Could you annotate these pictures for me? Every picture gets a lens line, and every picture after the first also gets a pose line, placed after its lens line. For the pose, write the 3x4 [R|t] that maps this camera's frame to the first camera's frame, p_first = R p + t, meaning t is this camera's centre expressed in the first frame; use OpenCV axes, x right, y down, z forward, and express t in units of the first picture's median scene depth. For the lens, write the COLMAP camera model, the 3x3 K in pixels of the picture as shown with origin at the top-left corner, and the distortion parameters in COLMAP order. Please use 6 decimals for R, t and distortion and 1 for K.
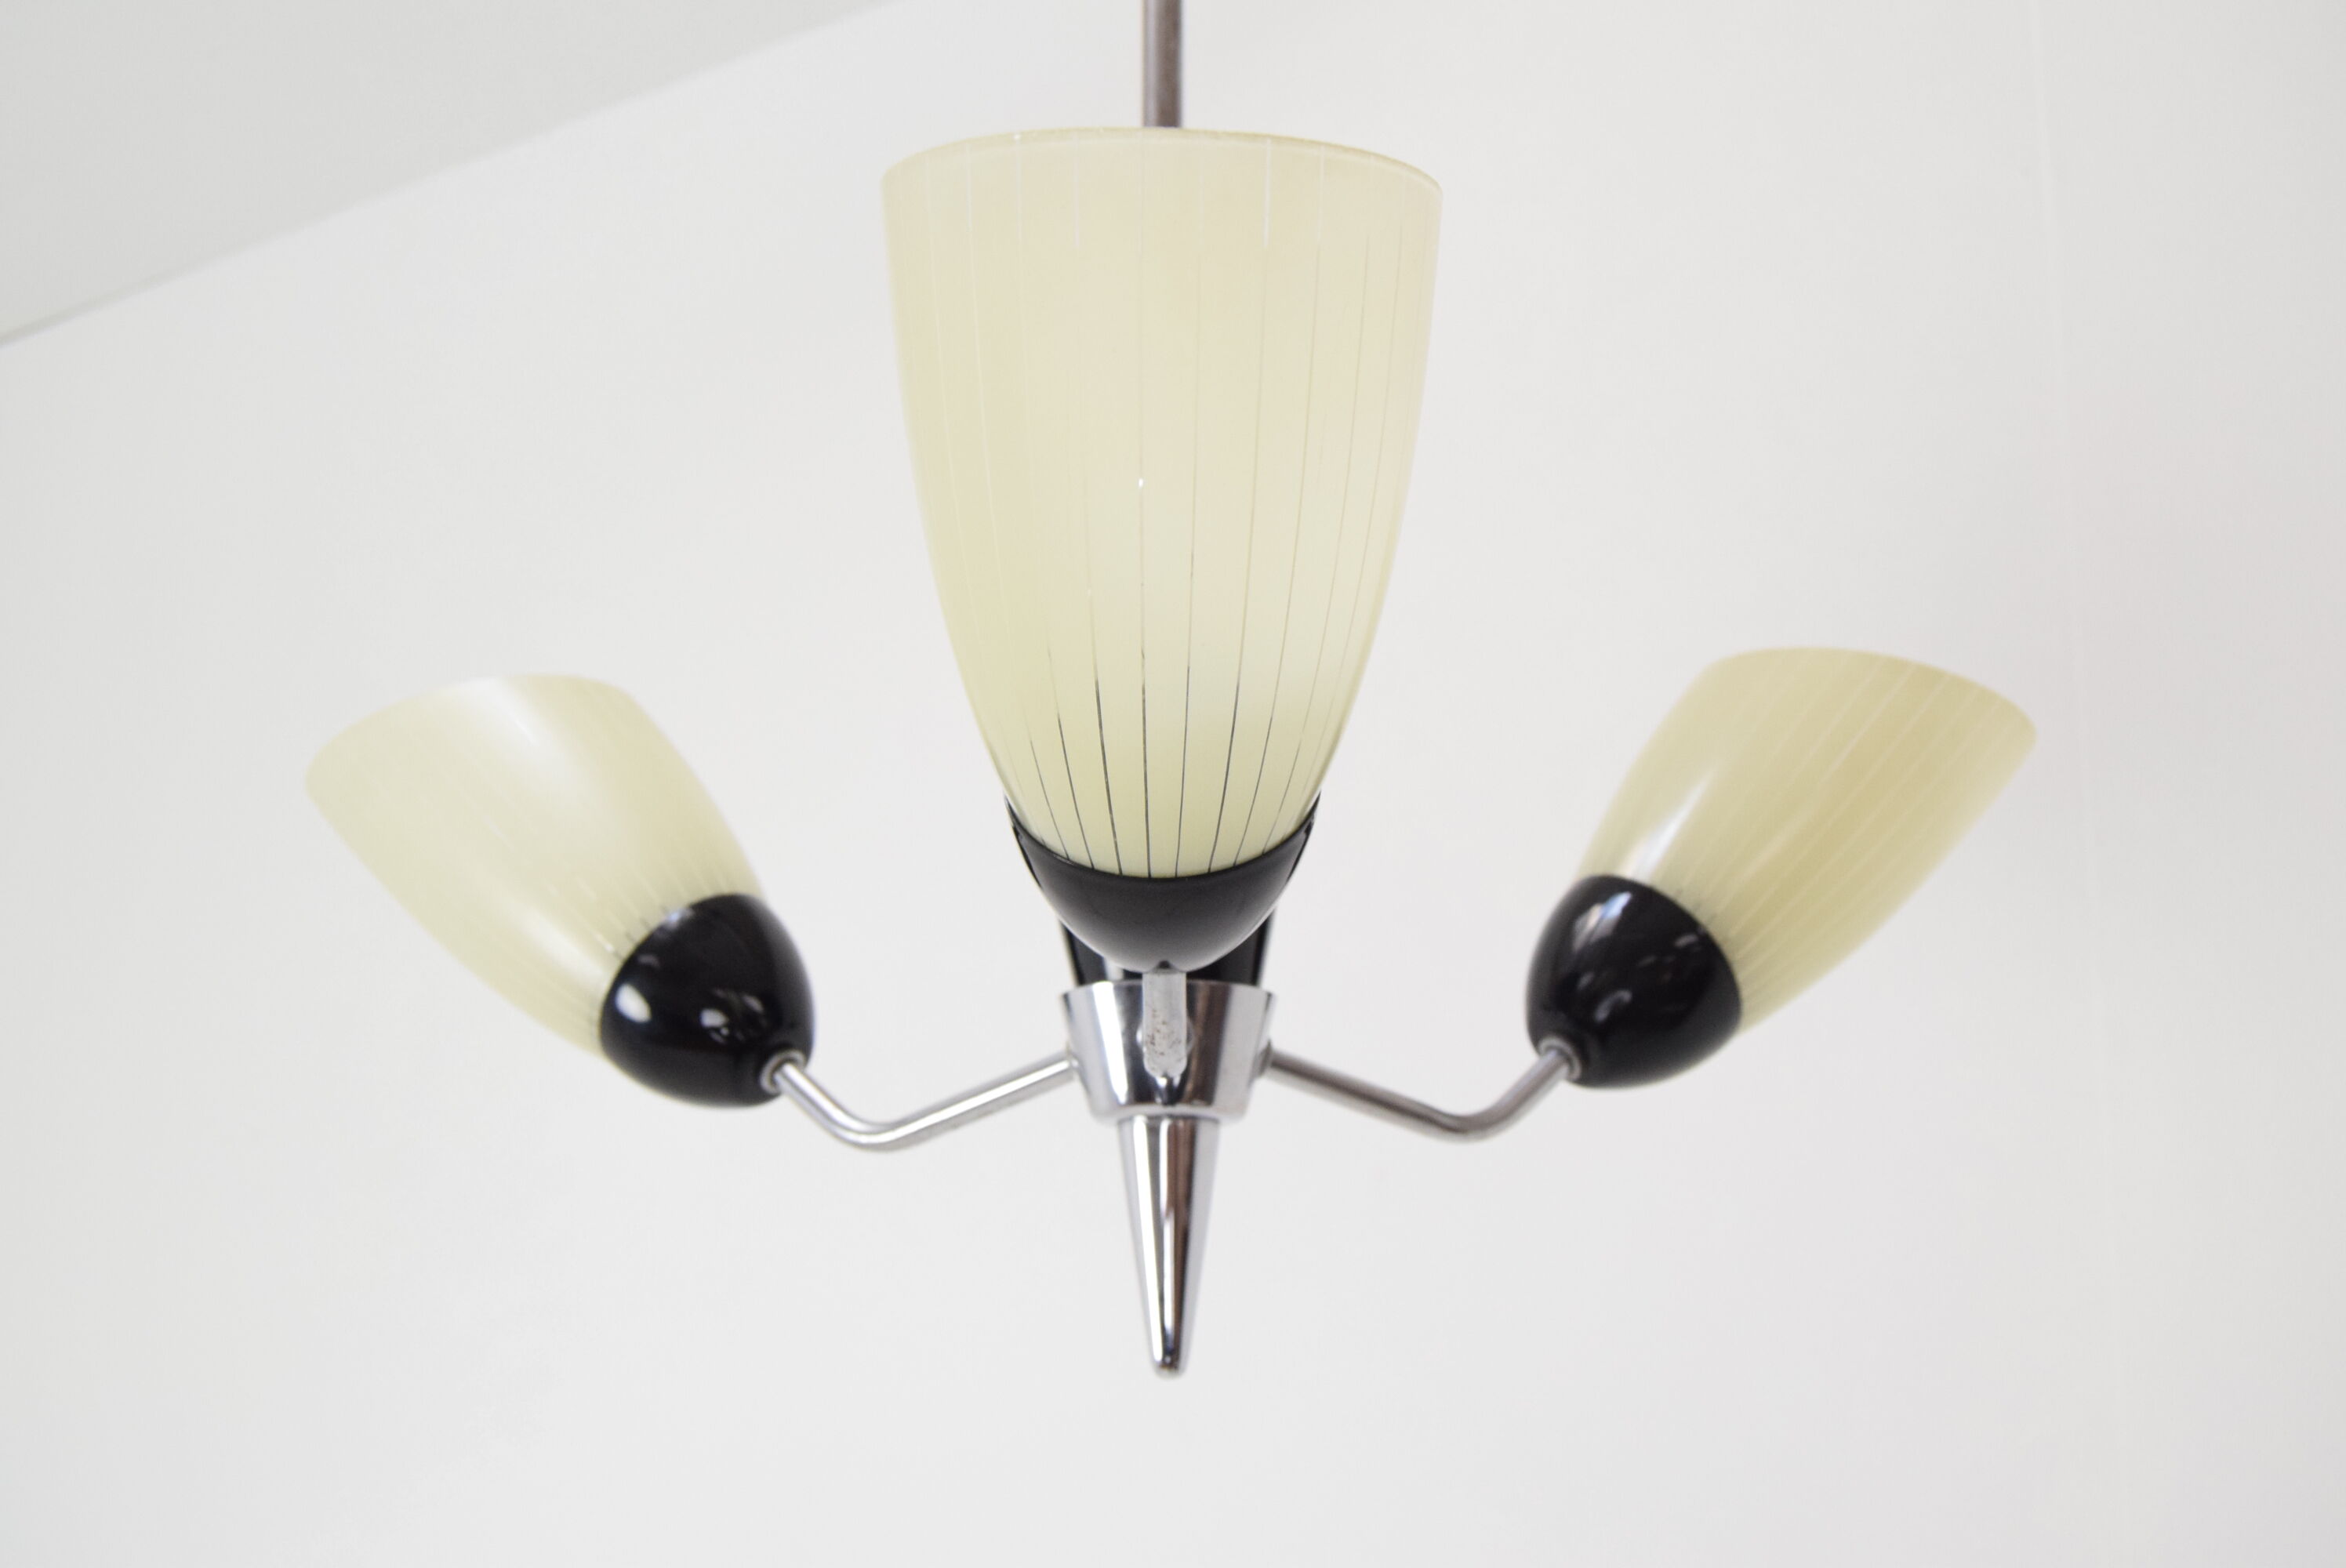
lens RADIAL K [[2835.5, 0, 1175.1], [0, 2835.5, 765.0], [0, 0, 1]] dist [-0.039432, 0.000000]
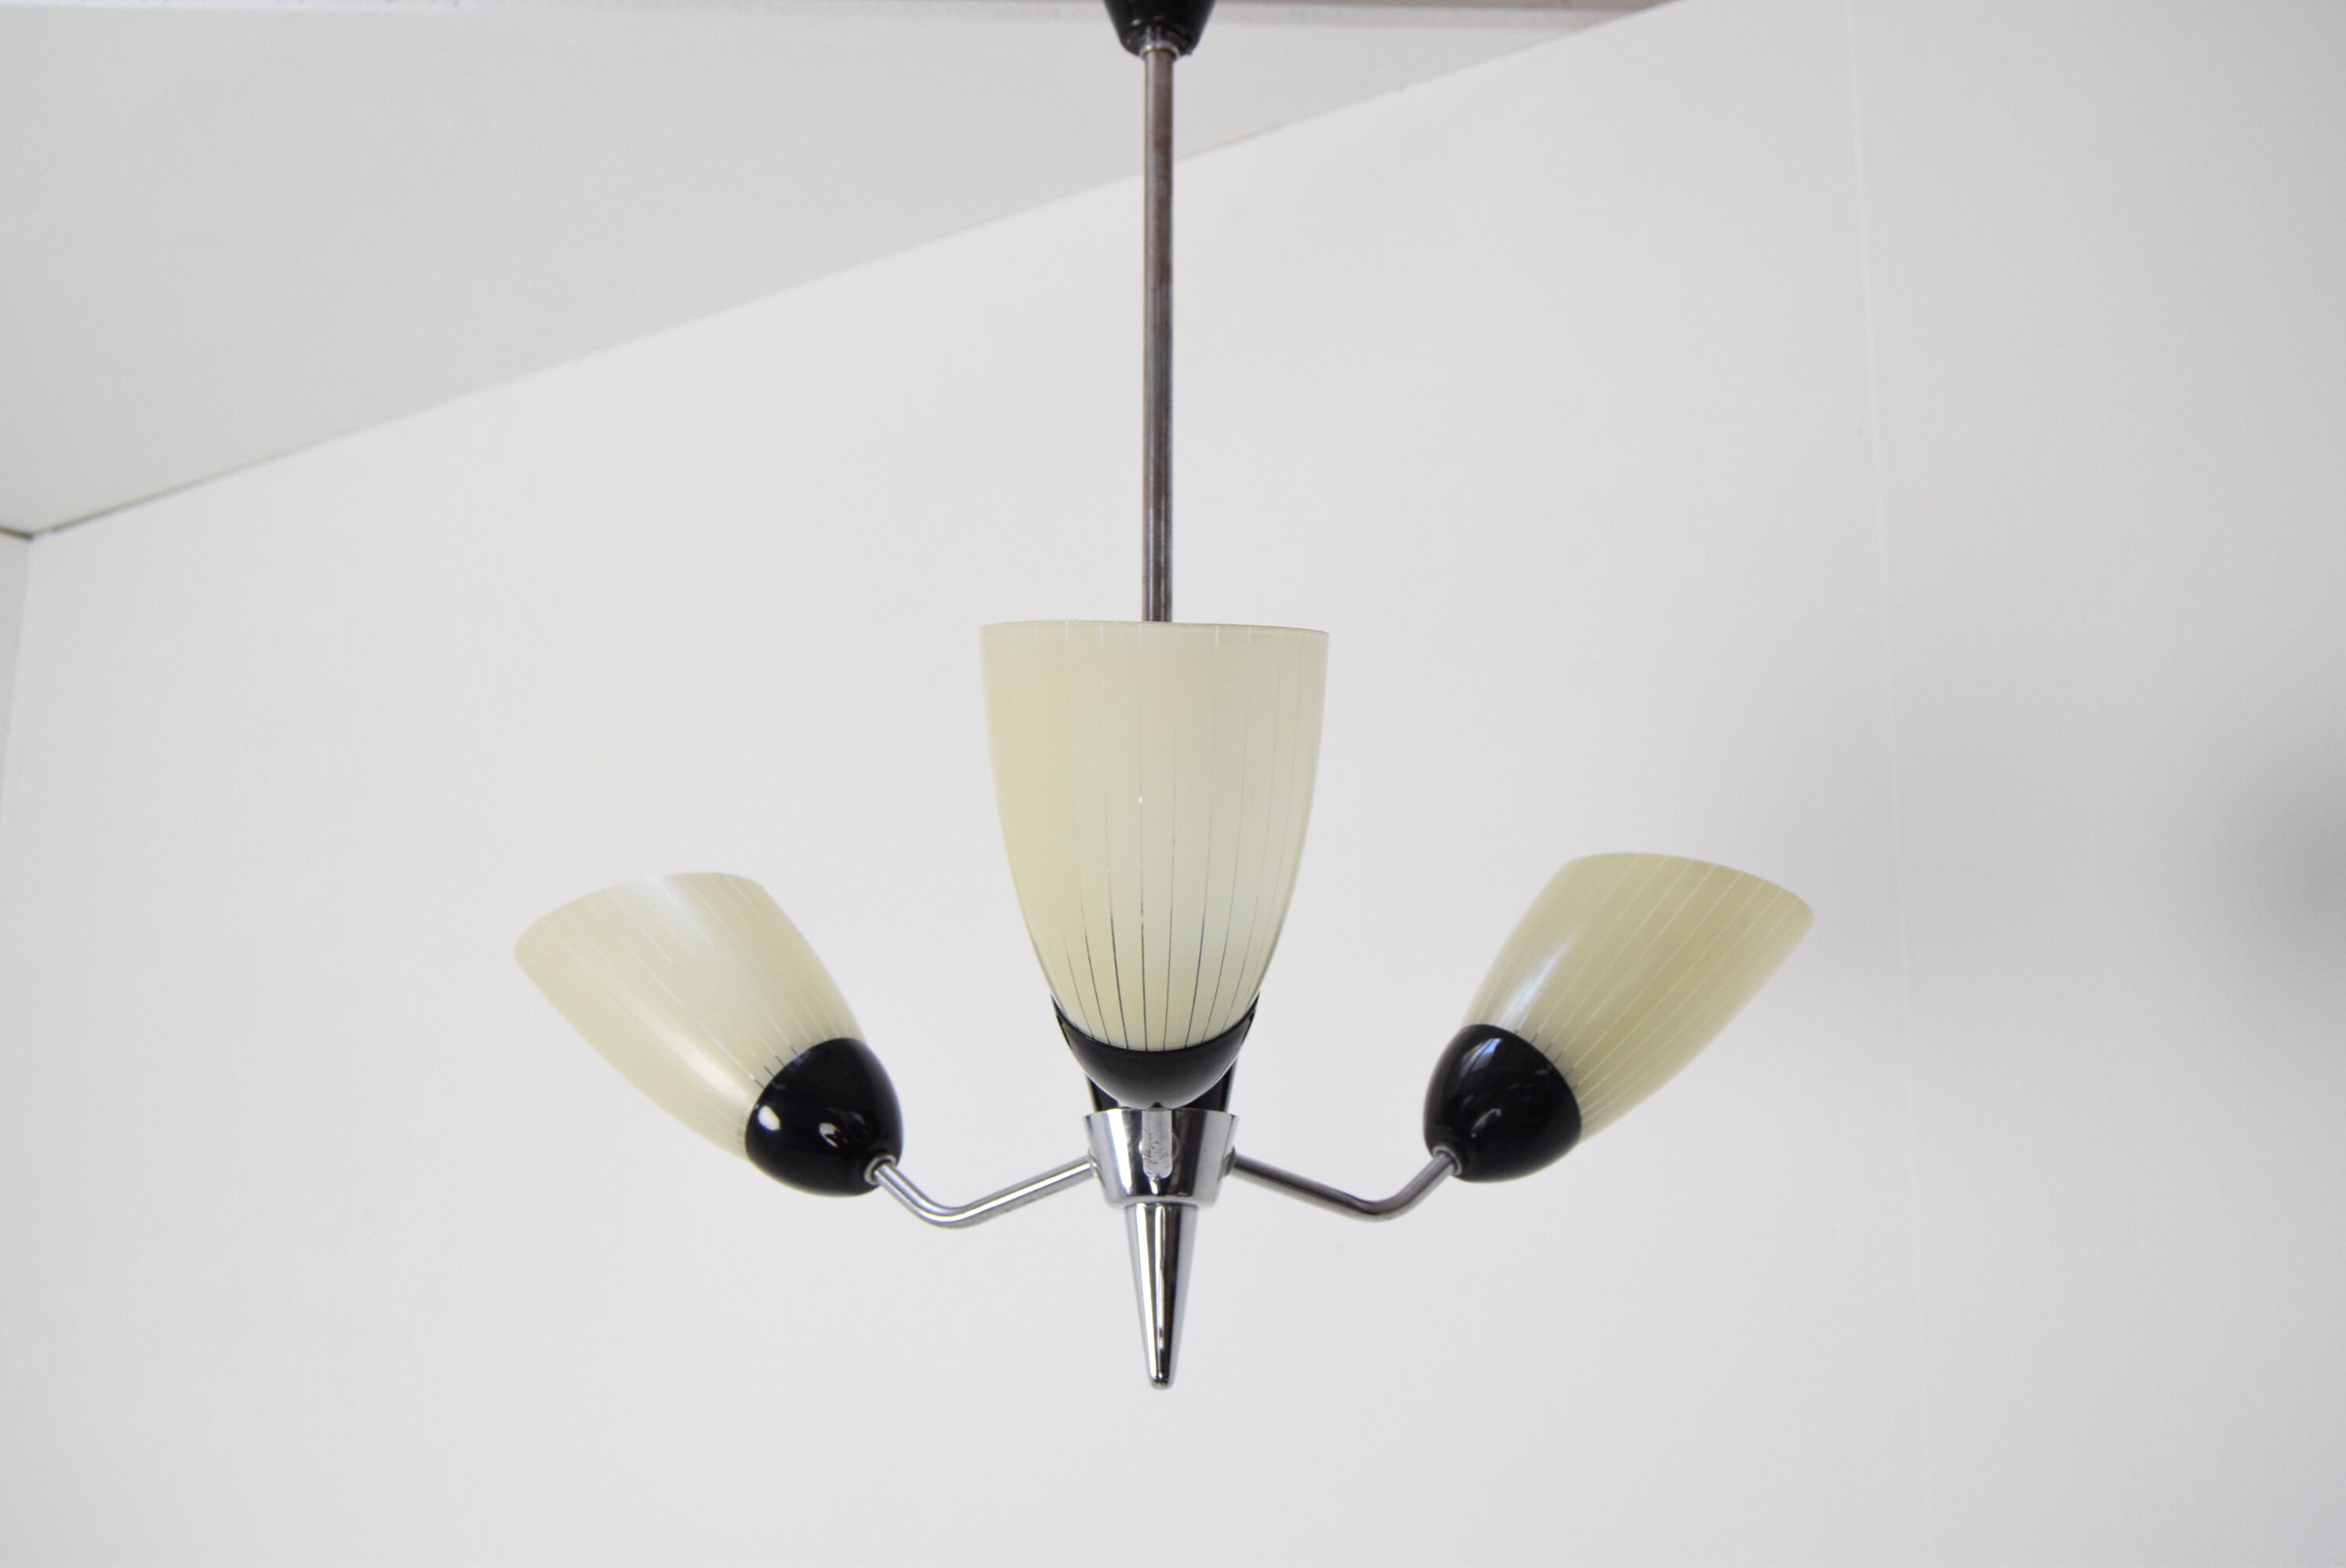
lens RADIAL K [[2676.2, 0, 1167.9], [0, 2676.2, 796.4], [0, 0, 1]] dist [-0.005700, 0.000000]
pose [[0.999997, -0.000456, -0.002516, 0.004116], [0.000404, 0.999787, -0.020643, -0.046170], [0.002525, 0.020642, 0.999784, -0.303211]]
